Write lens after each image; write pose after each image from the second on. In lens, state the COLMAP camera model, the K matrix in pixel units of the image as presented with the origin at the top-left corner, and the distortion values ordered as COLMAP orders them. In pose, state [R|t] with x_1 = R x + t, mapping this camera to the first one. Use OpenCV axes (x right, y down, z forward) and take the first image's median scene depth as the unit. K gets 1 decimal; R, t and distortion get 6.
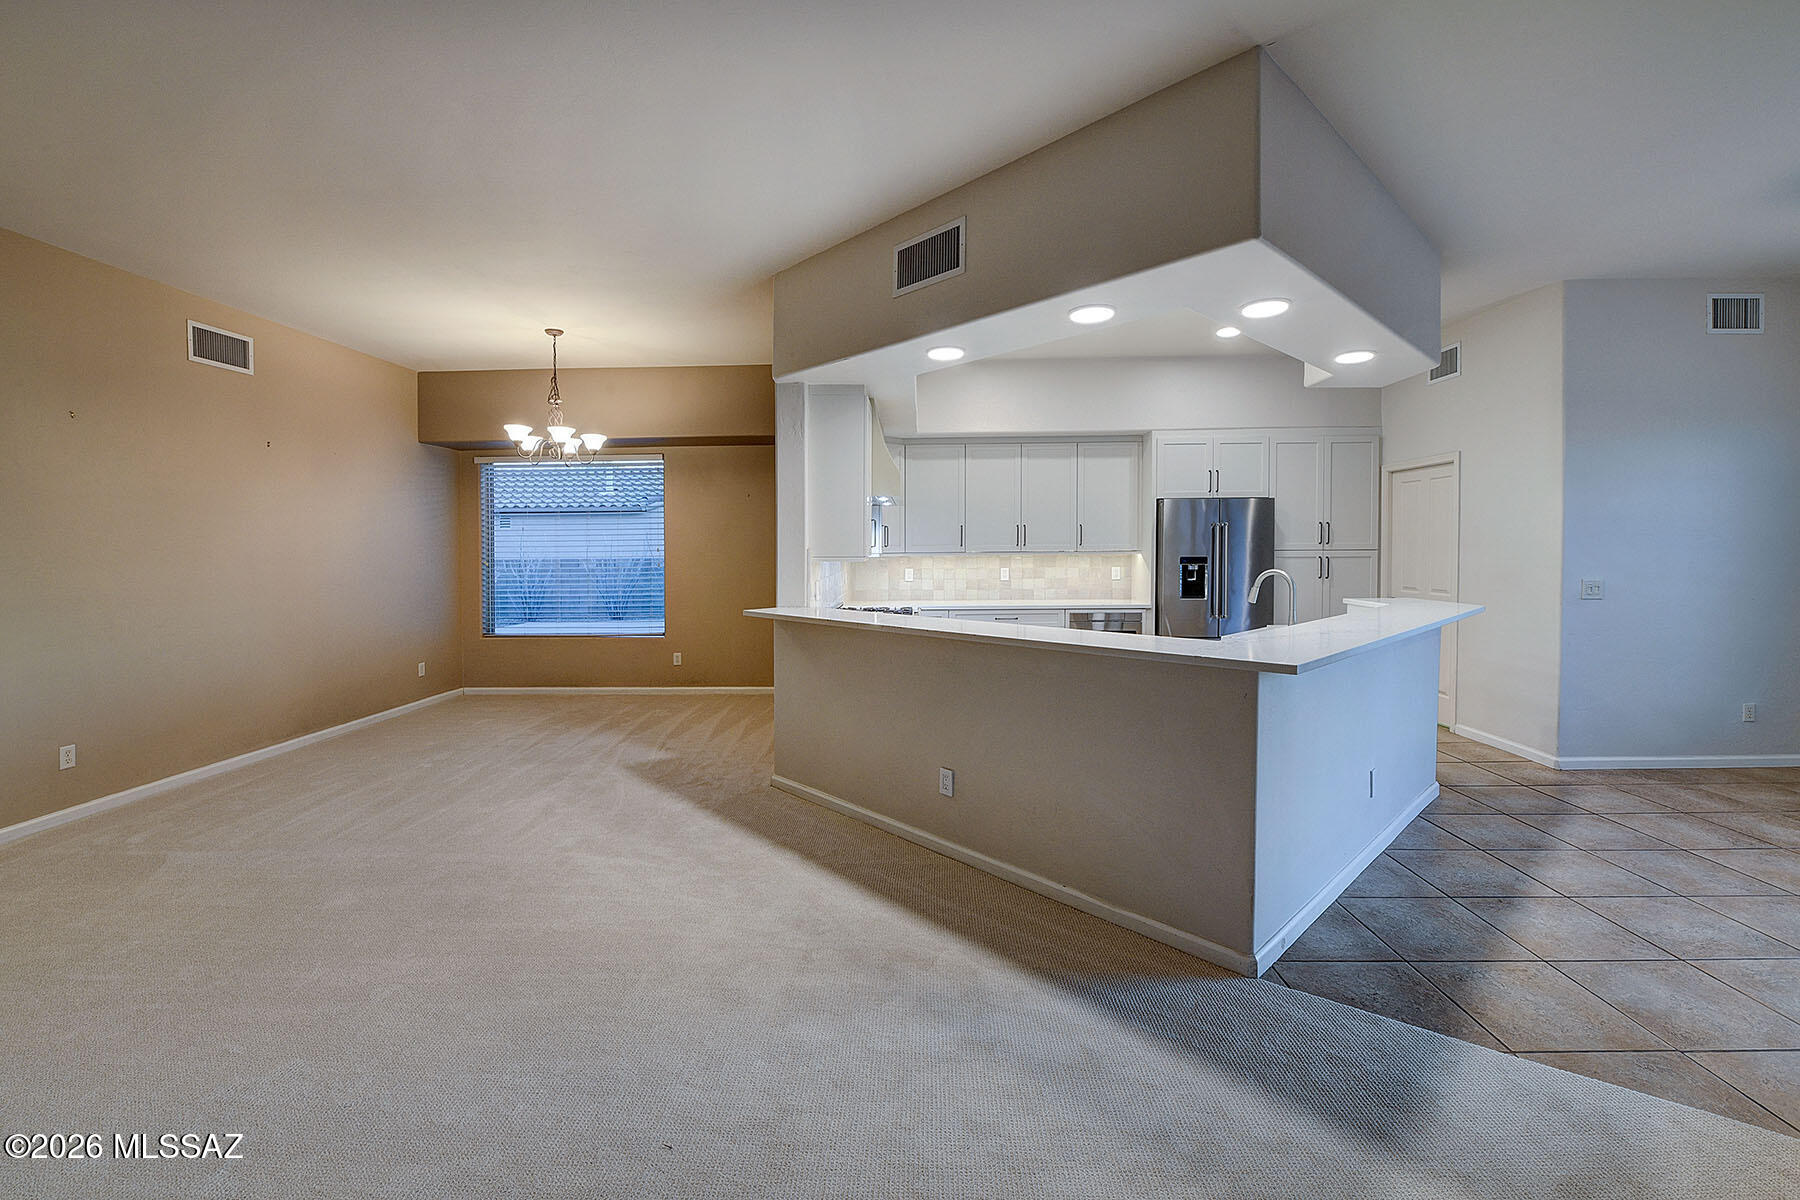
lens RADIAL K [[742.9, 0, 866.7], [0, 742.9, 549.9], [0, 0, 1]] dist [-0.021565, -0.000602]
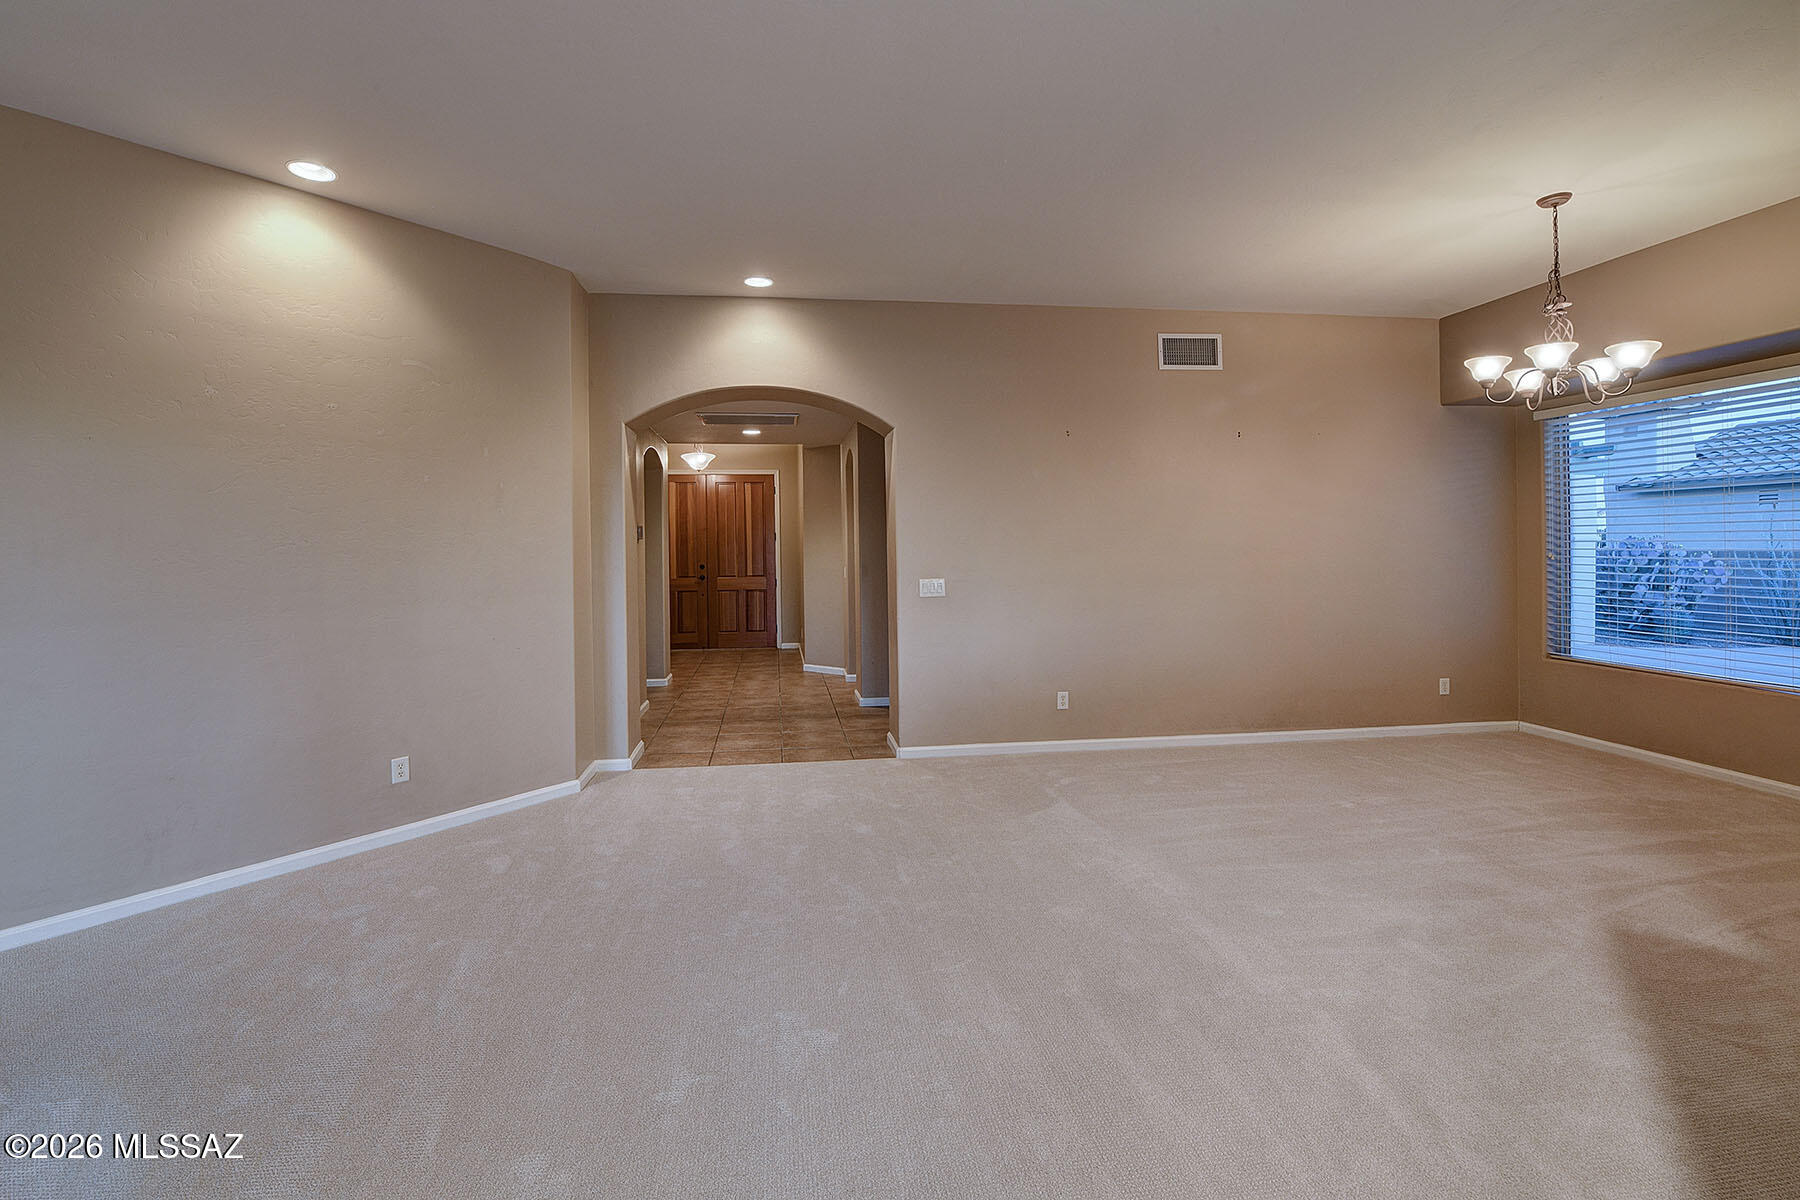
lens RADIAL K [[742.9, 0, 870.9], [0, 742.9, 534.7], [0, 0, 1]] dist [-0.021565, -0.000602]
pose [[0.178554, -0.006843, -0.983906, 0.088413], [0.003151, 0.999975, -0.006383, -0.000532], [0.983925, -0.001961, 0.178571, 0.291904]]
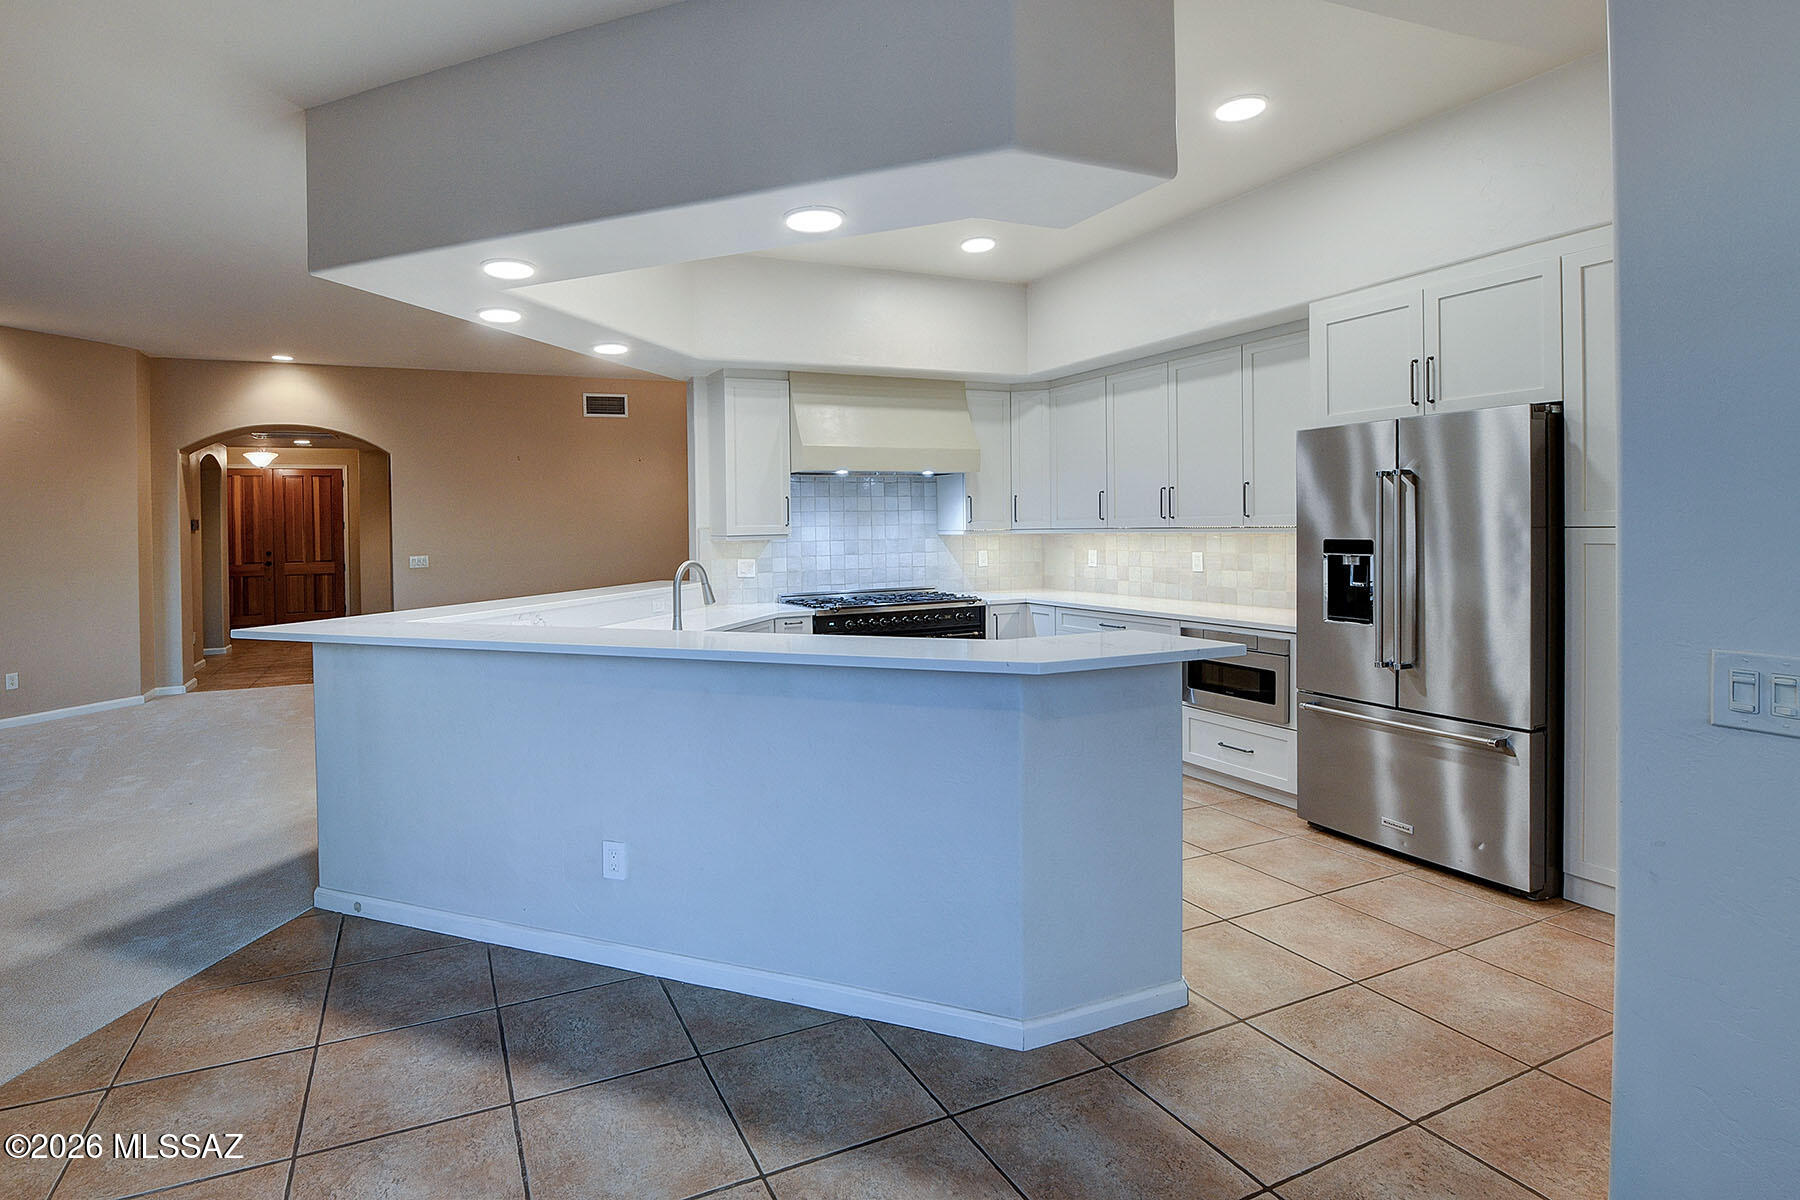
lens RADIAL K [[838.5, 0, 805.8], [0, 838.5, 517.4], [0, 0, 1]] dist [-0.024777, -0.000935]
pose [[0.472621, -0.008464, -0.881225, 0.803672], [0.009638, 0.999944, -0.004436, -0.007774], [0.881213, -0.006397, 0.472676, 0.417971]]
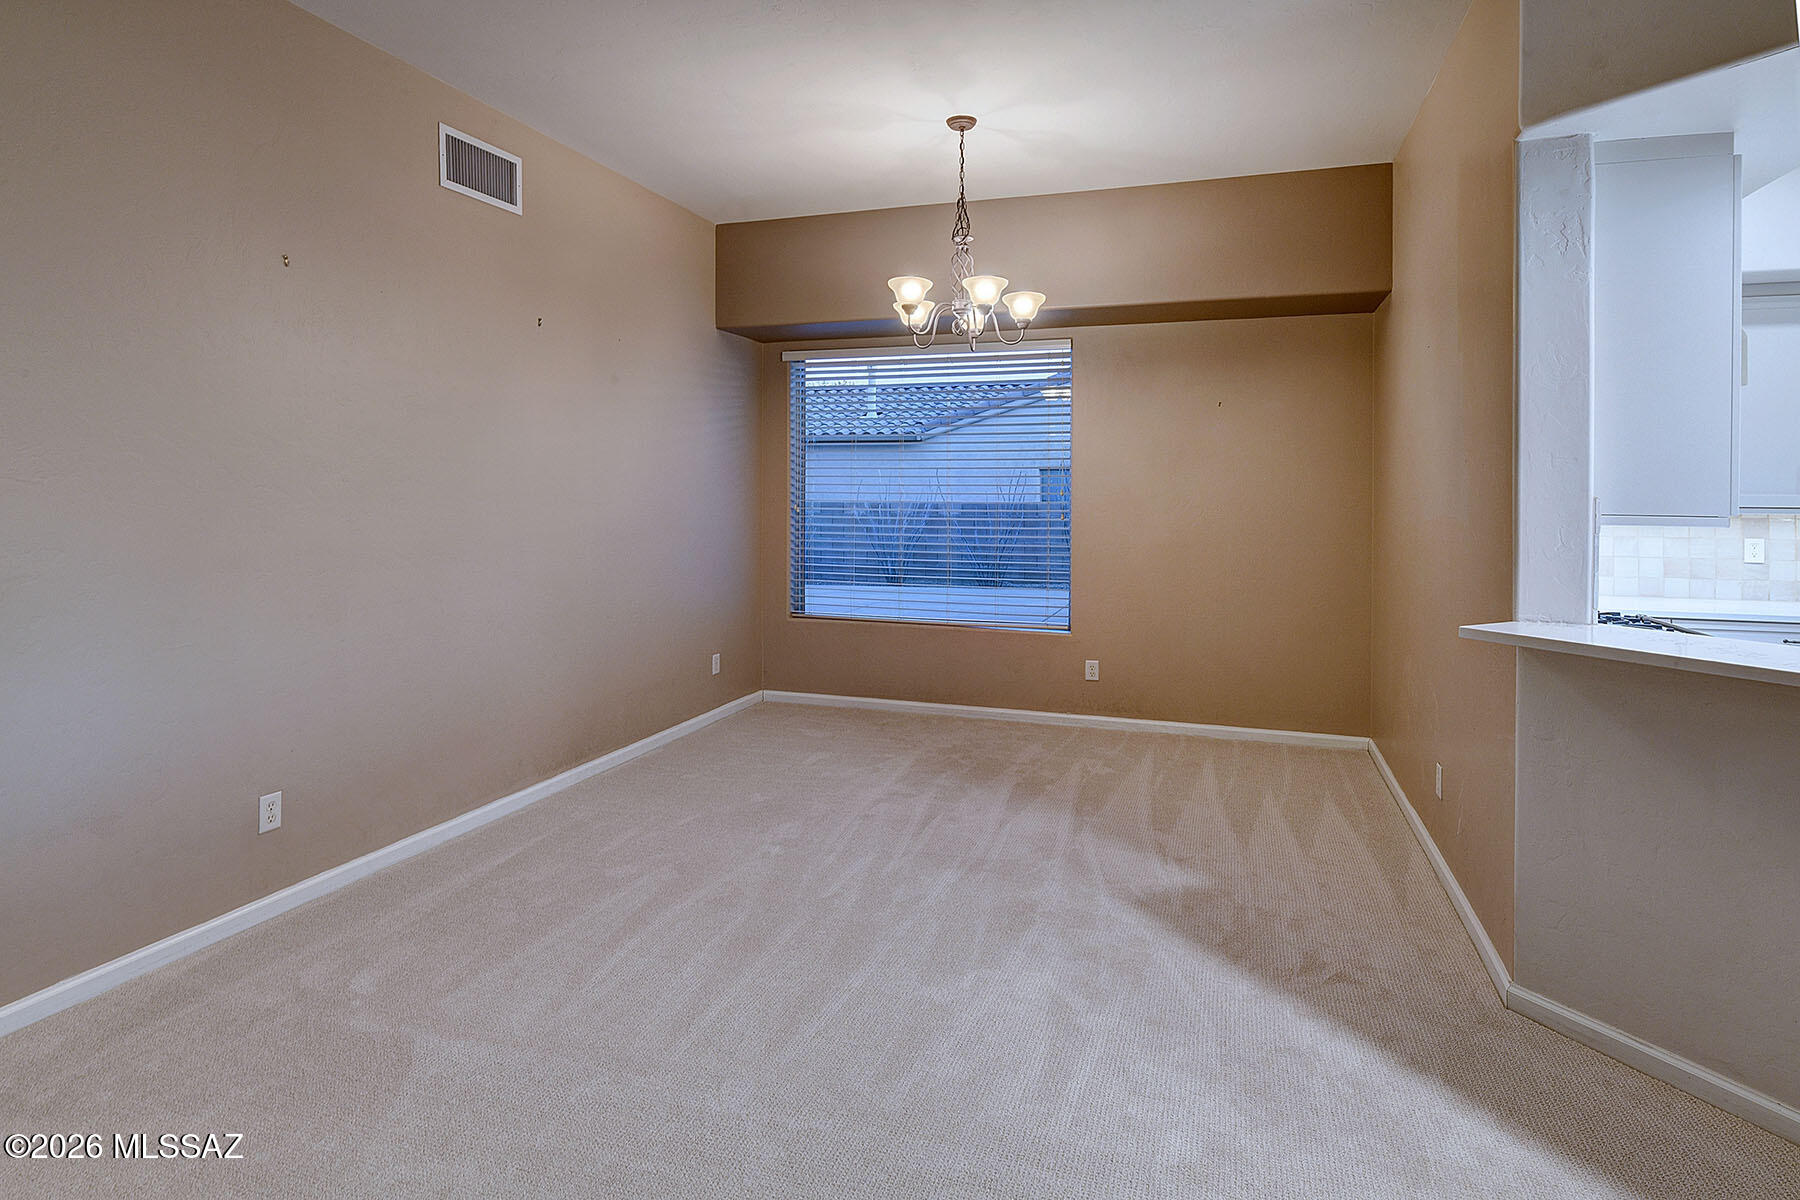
lens RADIAL K [[956.6, 0, 898.9], [0, 956.6, 494.8], [0, 0, 1]] dist [-0.009857, -0.000454]
pose [[0.963325, 0.017060, -0.267795, -0.254971], [-0.016847, 0.999853, 0.003094, 0.001965], [0.267809, 0.001531, 0.963471, 0.242955]]
